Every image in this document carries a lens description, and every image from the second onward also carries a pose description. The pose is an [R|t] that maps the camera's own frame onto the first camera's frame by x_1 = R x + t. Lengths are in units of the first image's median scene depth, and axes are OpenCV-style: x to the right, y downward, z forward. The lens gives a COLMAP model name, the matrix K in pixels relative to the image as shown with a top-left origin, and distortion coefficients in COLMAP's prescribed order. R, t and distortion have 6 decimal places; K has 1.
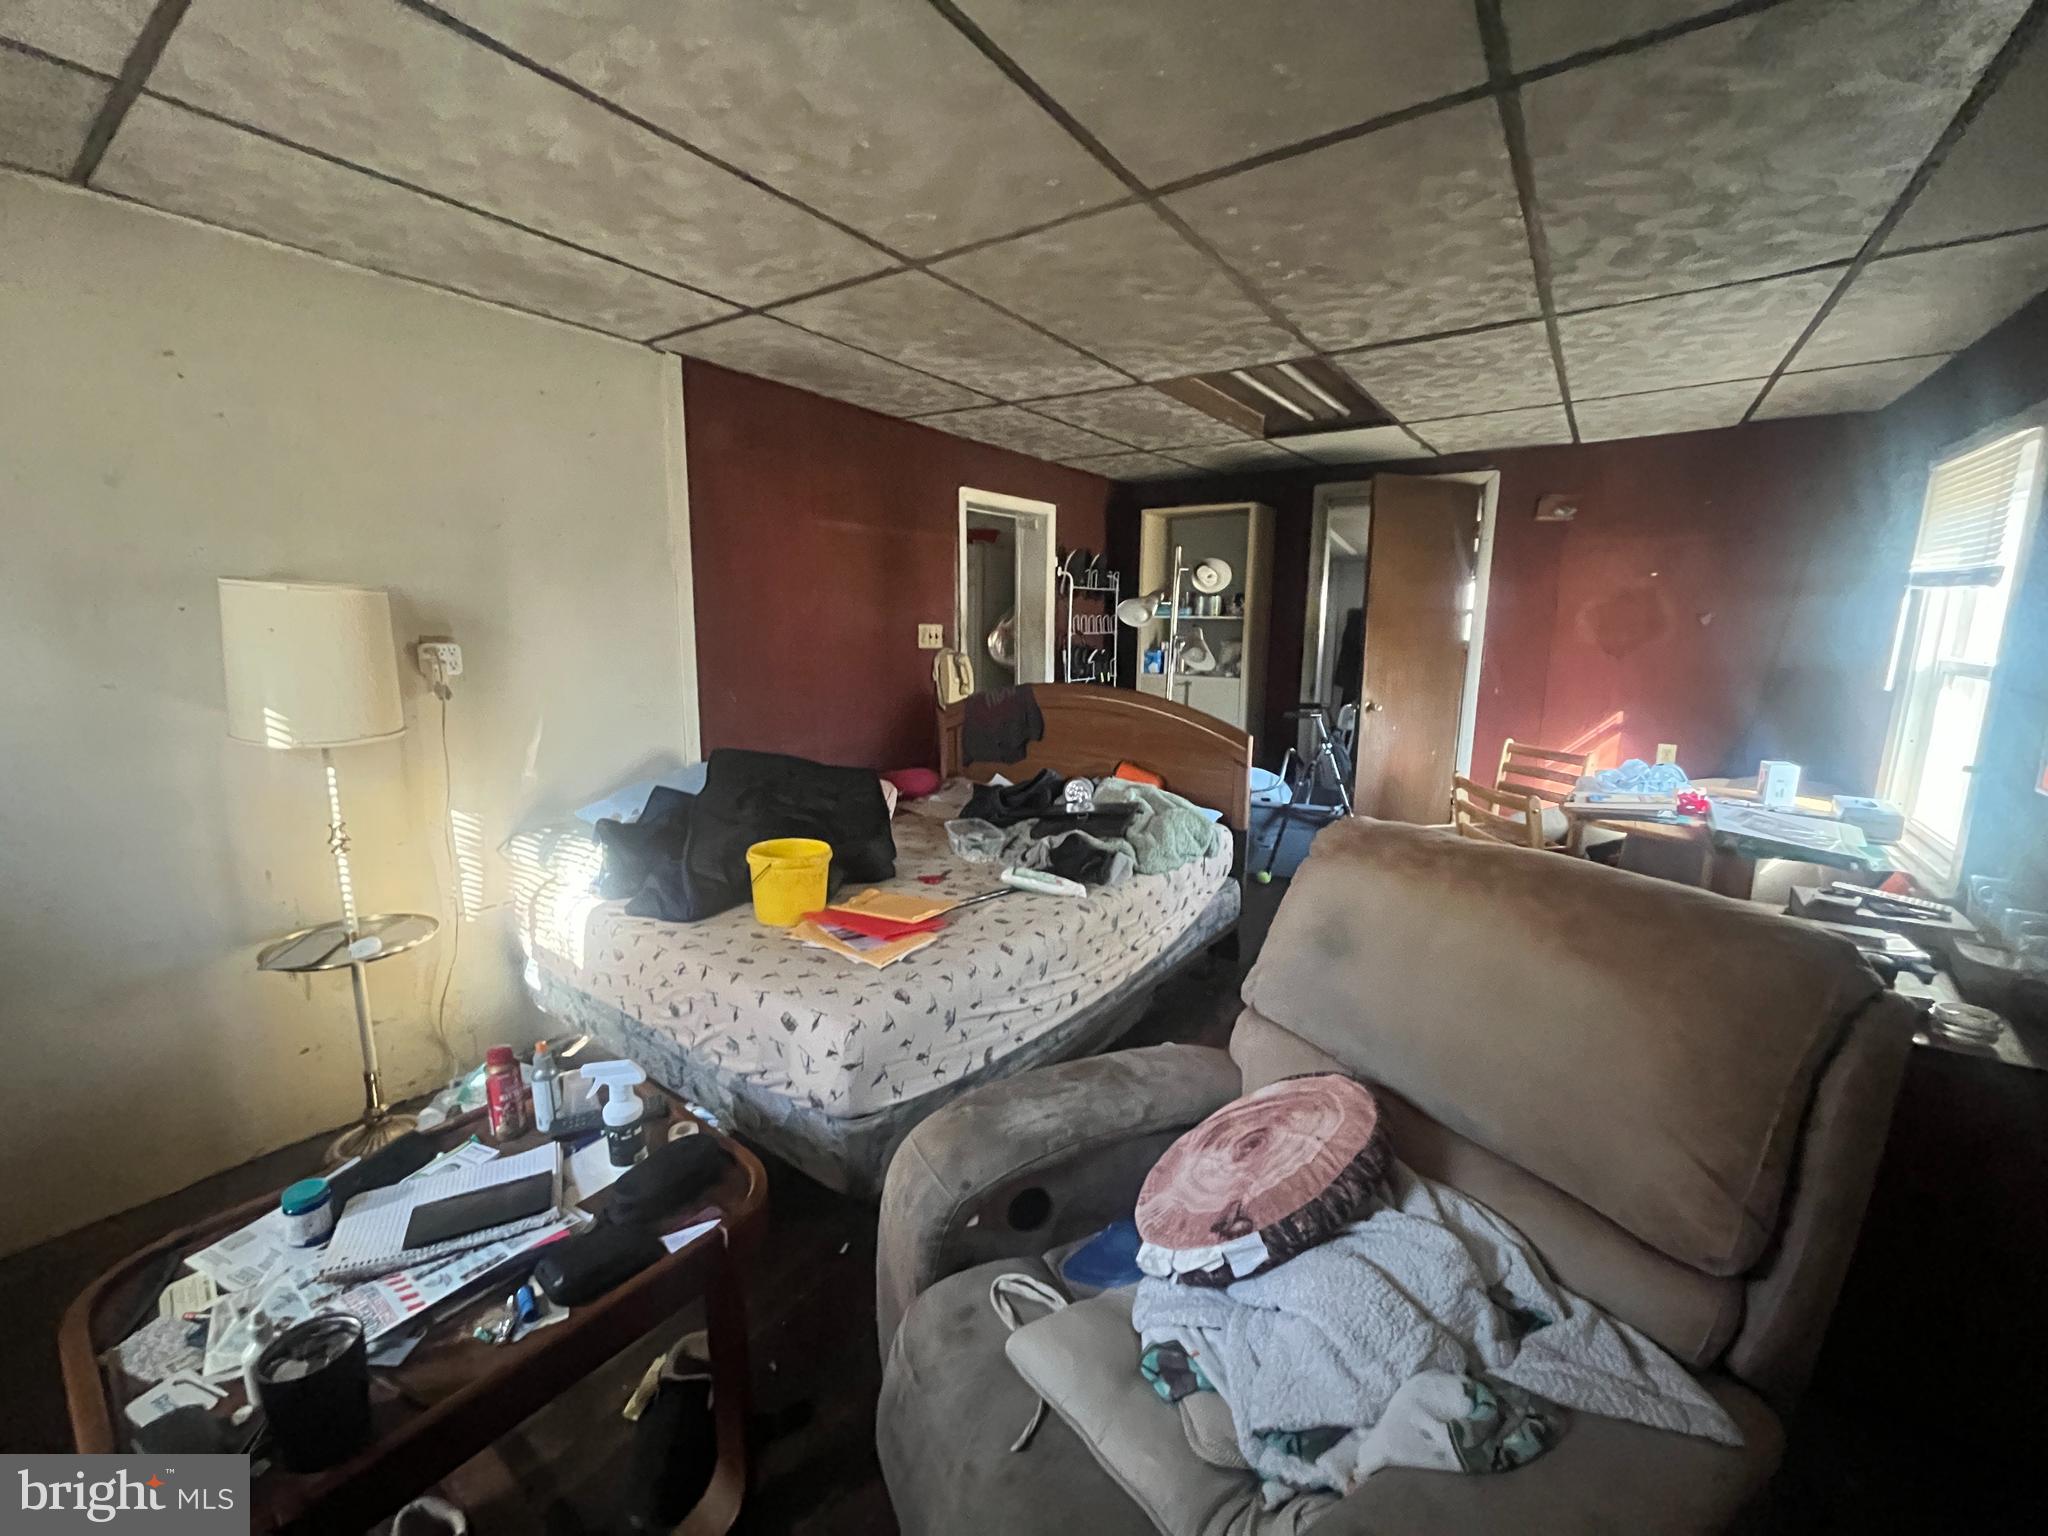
lens RADIAL K [[824.2, 0, 1017.5], [0, 824.2, 757.0], [0, 0, 1]] dist [0.001044, 0.000267]
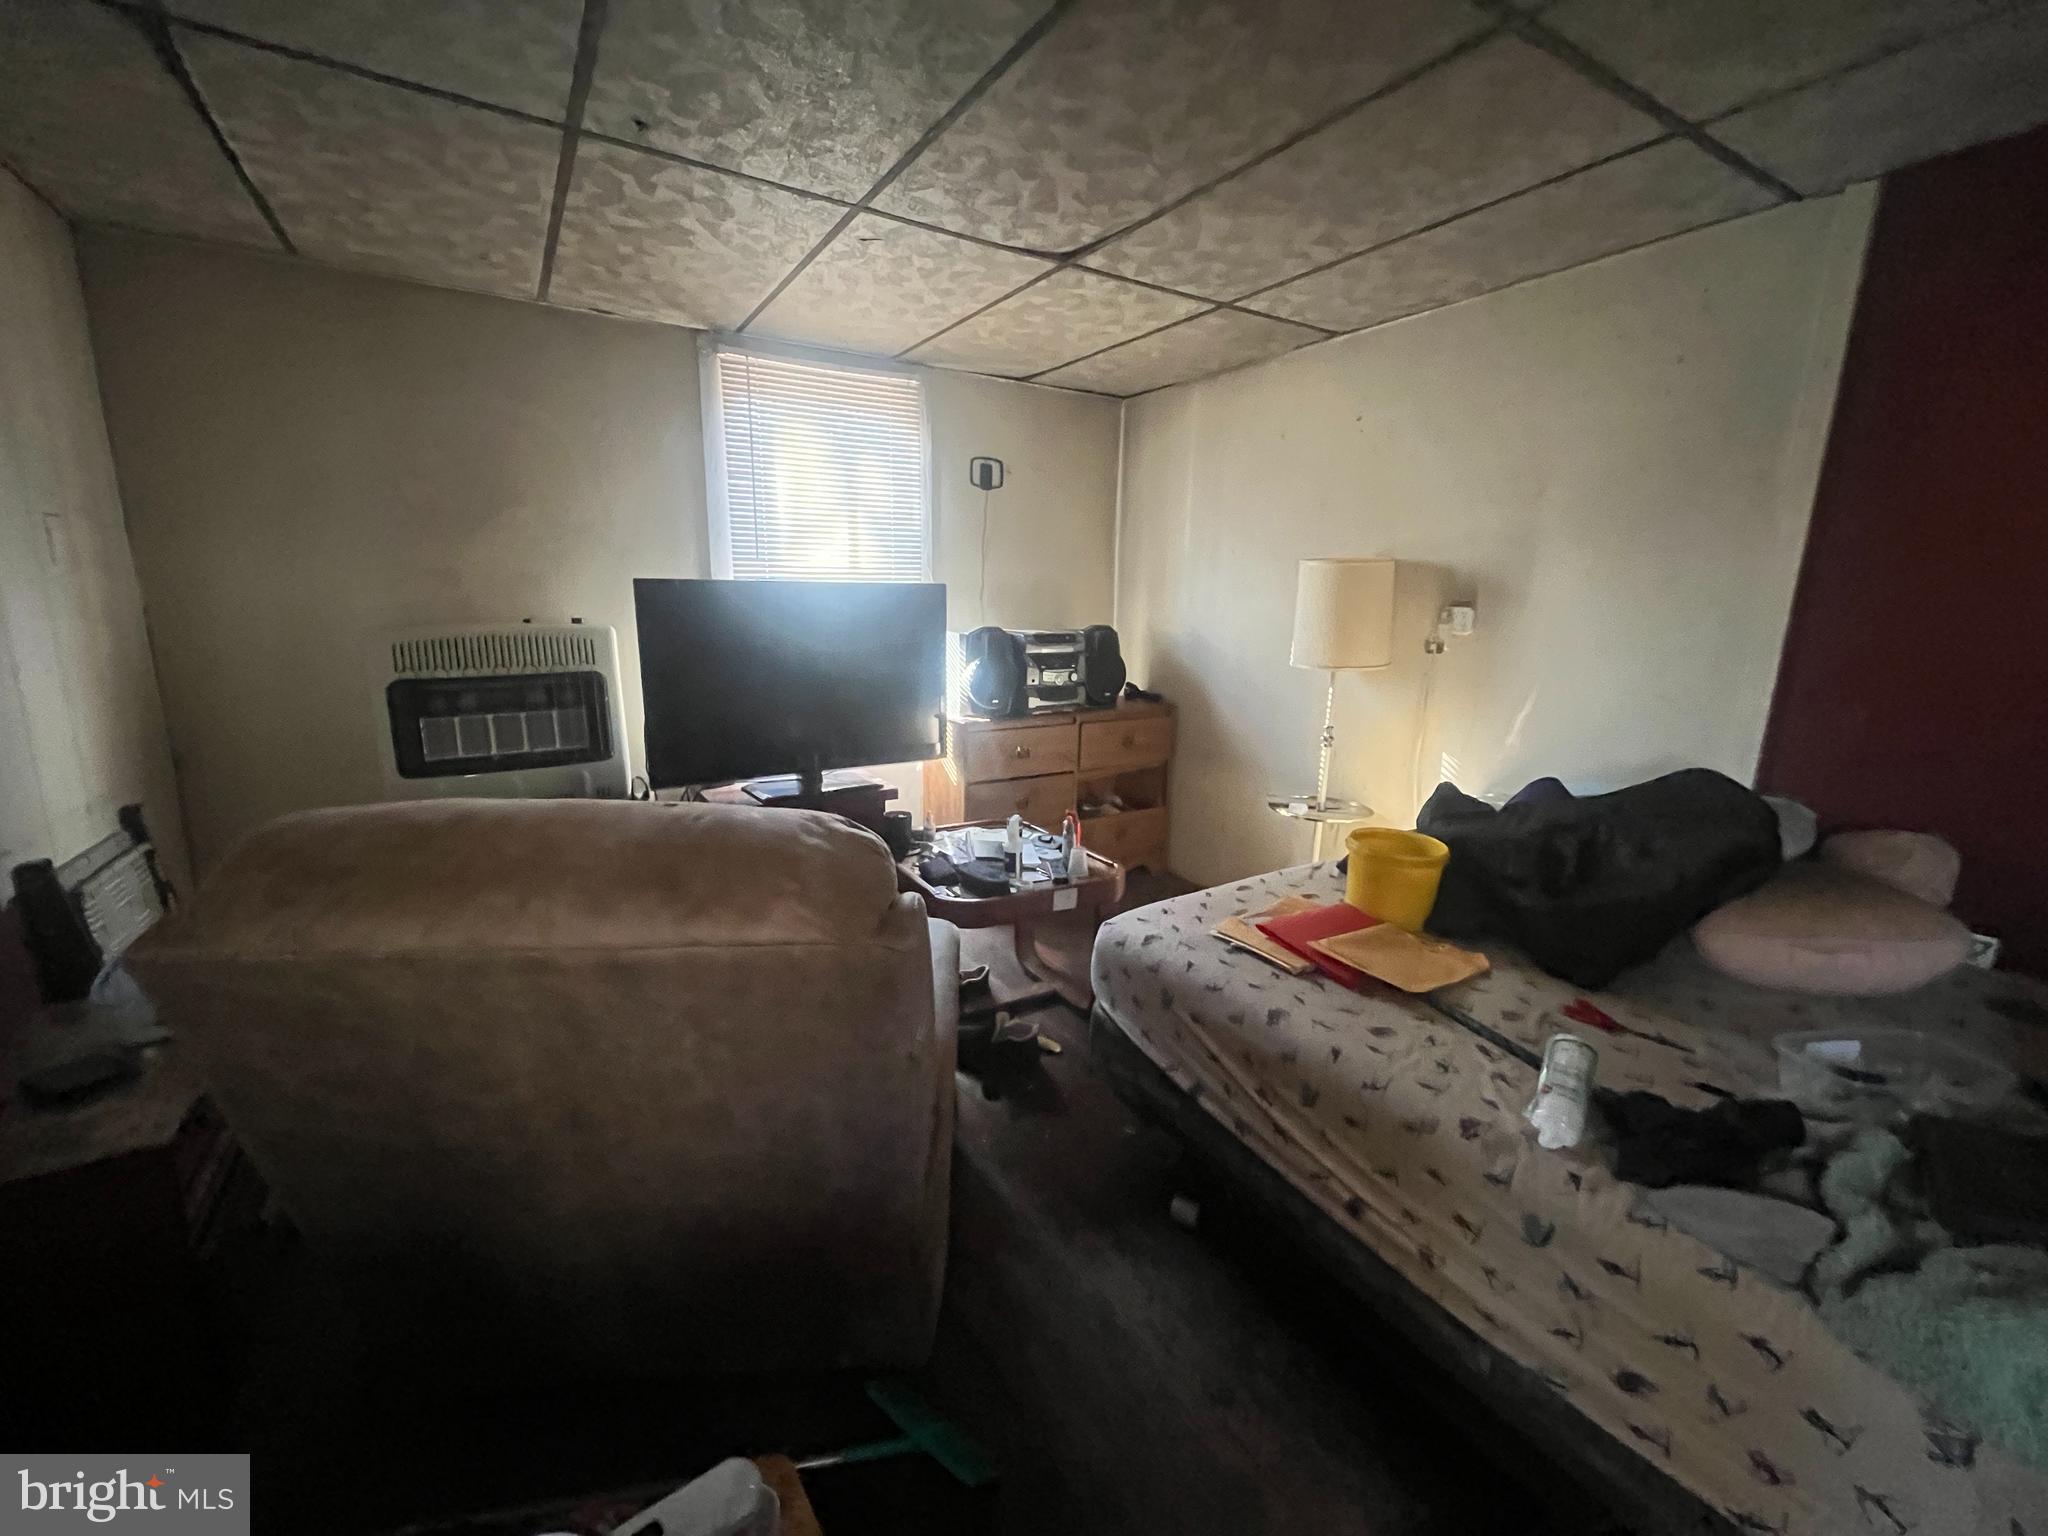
lens RADIAL K [[824.2, 0, 1018.5], [0, 824.2, 775.1], [0, 0, 1]] dist [0.001044, 0.000267]
pose [[-0.399791, 0.184750, -0.897794, 0.626267], [-0.175362, 0.945967, 0.272752, -0.117853], [0.899675, 0.266483, -0.345791, 0.879250]]
